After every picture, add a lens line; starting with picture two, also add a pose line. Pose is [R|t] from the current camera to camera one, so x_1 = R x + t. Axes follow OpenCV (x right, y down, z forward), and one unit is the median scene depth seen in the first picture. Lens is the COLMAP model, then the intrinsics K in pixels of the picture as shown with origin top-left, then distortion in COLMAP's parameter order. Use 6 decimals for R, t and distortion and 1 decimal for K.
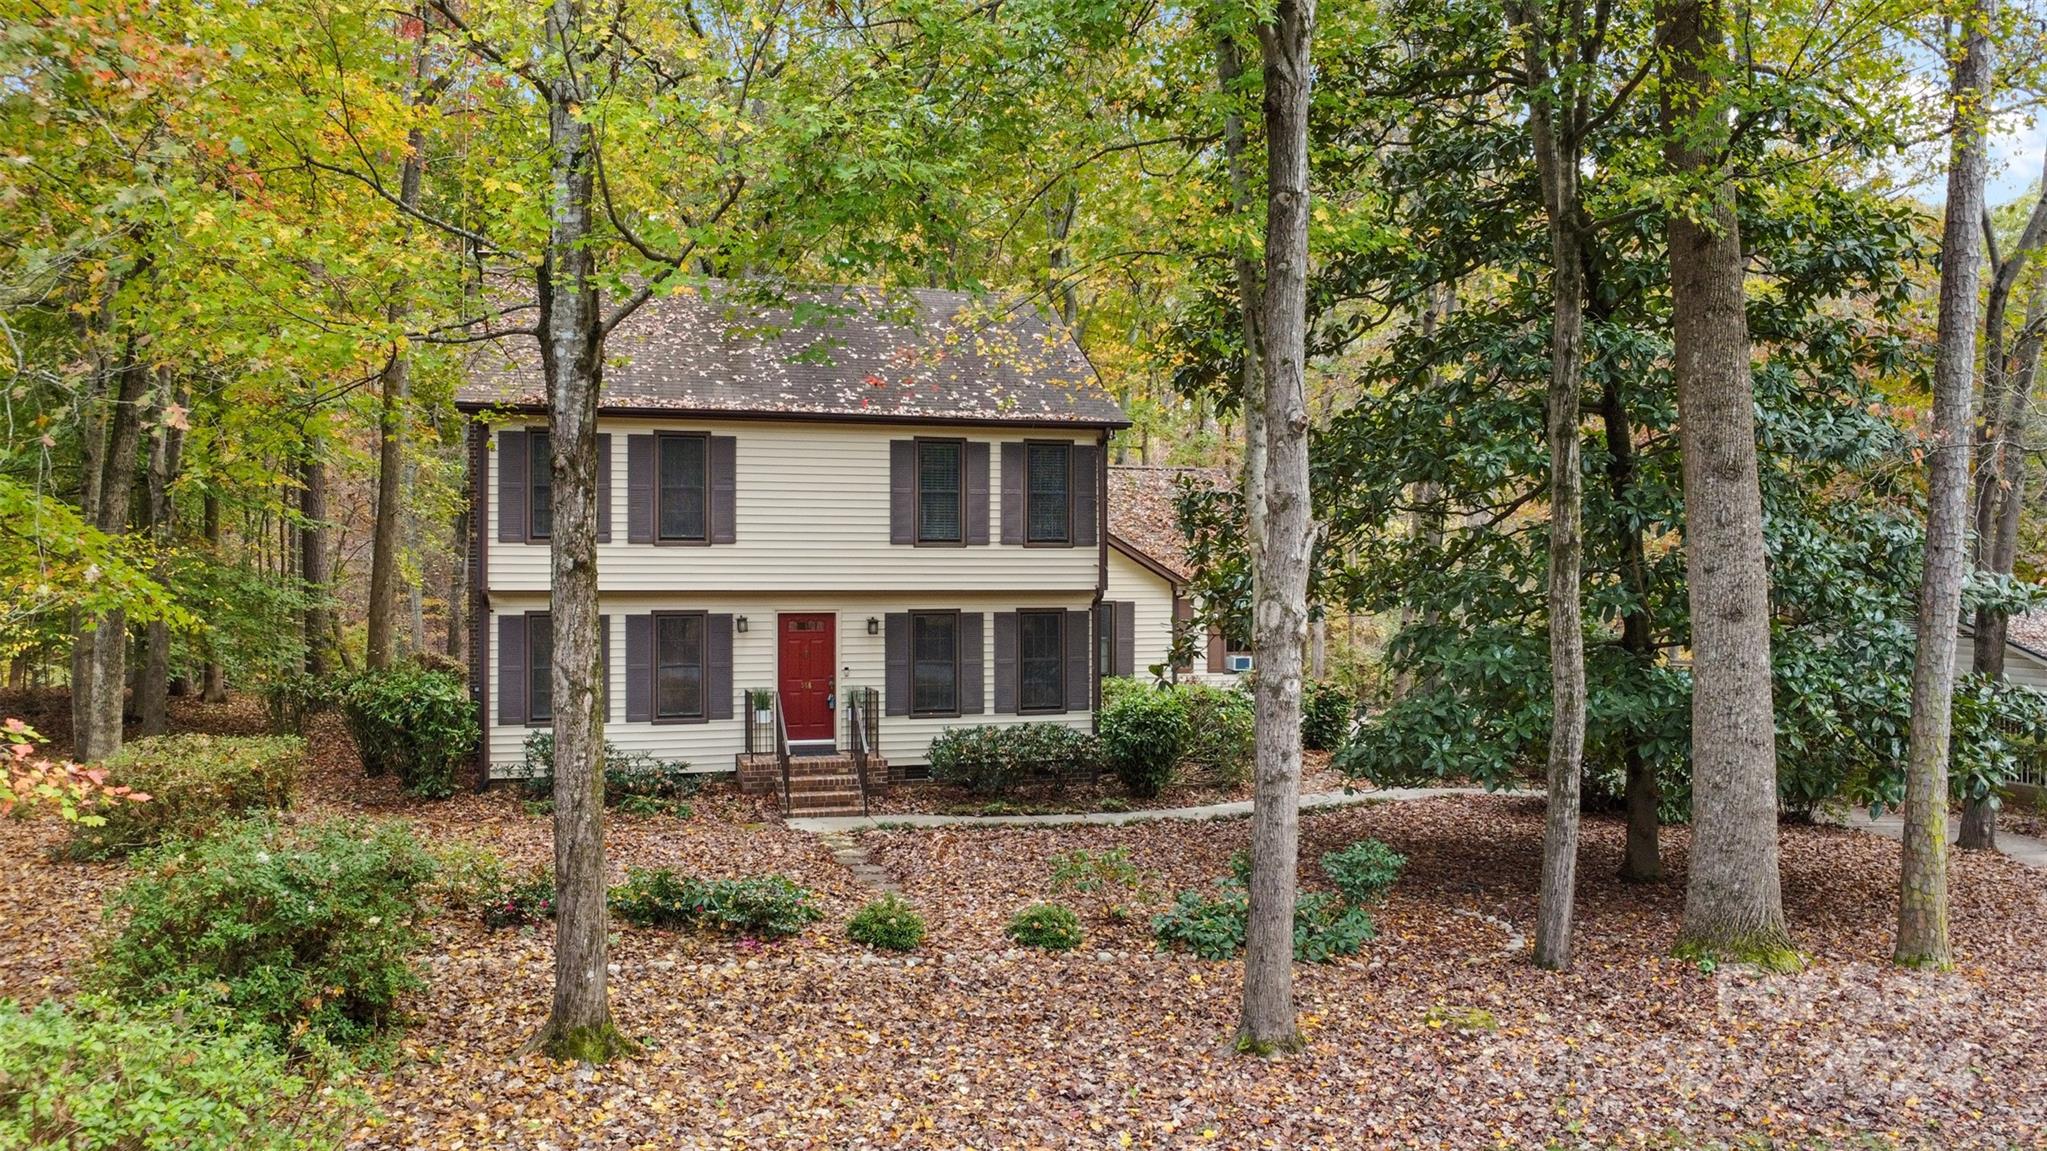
lens RADIAL K [[1524.4, 0, 1022.7], [0, 1524.4, 496.1], [0, 0, 1]] dist [-0.008026, -0.034997]
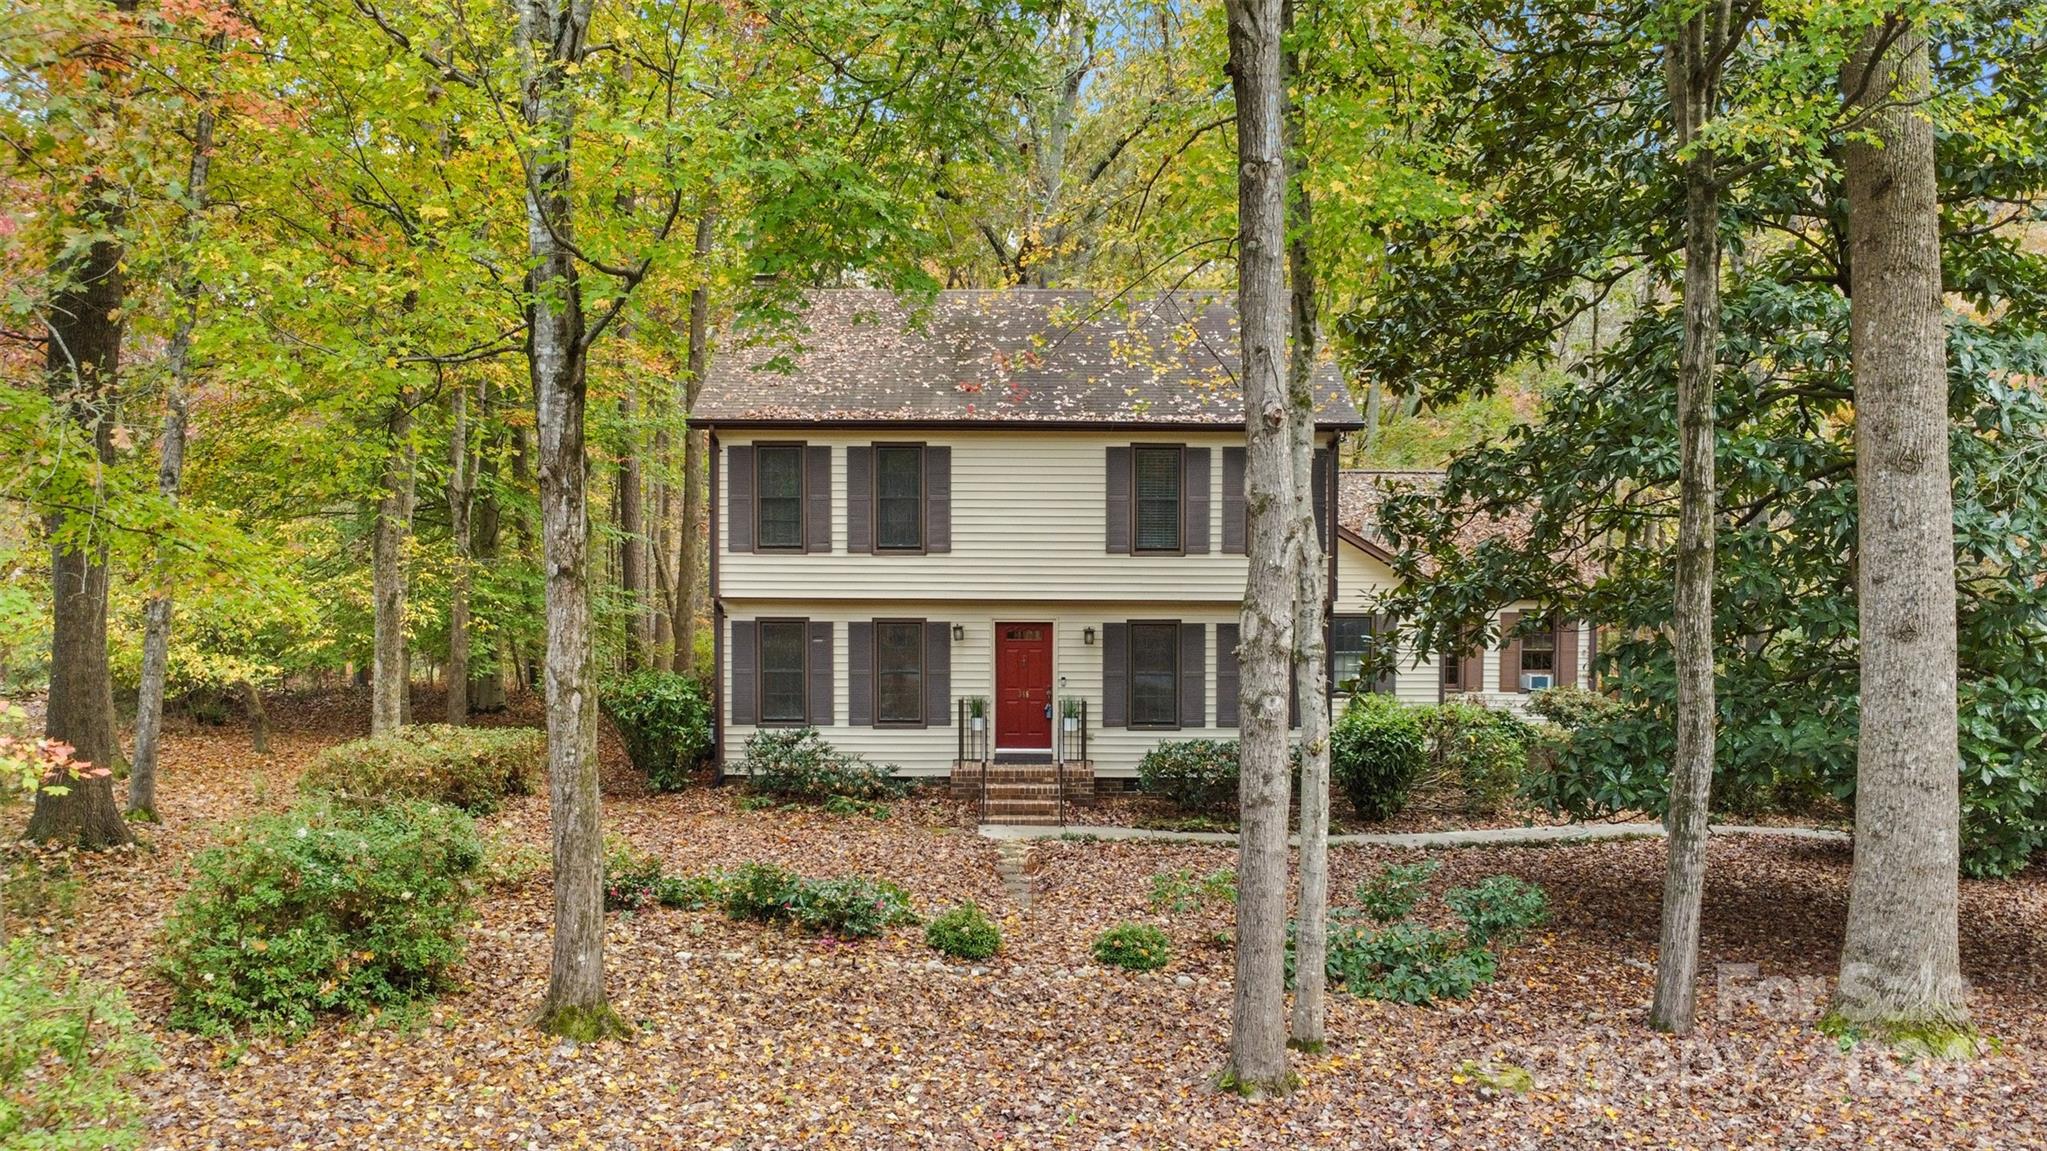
lens RADIAL K [[1538.1, 0, 1023.5], [0, 1538.1, 575.5], [0, 0, 1]] dist [-0.016171, -0.030590]
pose [[0.960632, 0.002155, -0.277816, 0.221416], [0.010177, 0.999026, 0.042941, 0.004560], [0.277638, -0.044078, 0.959674, 0.053482]]
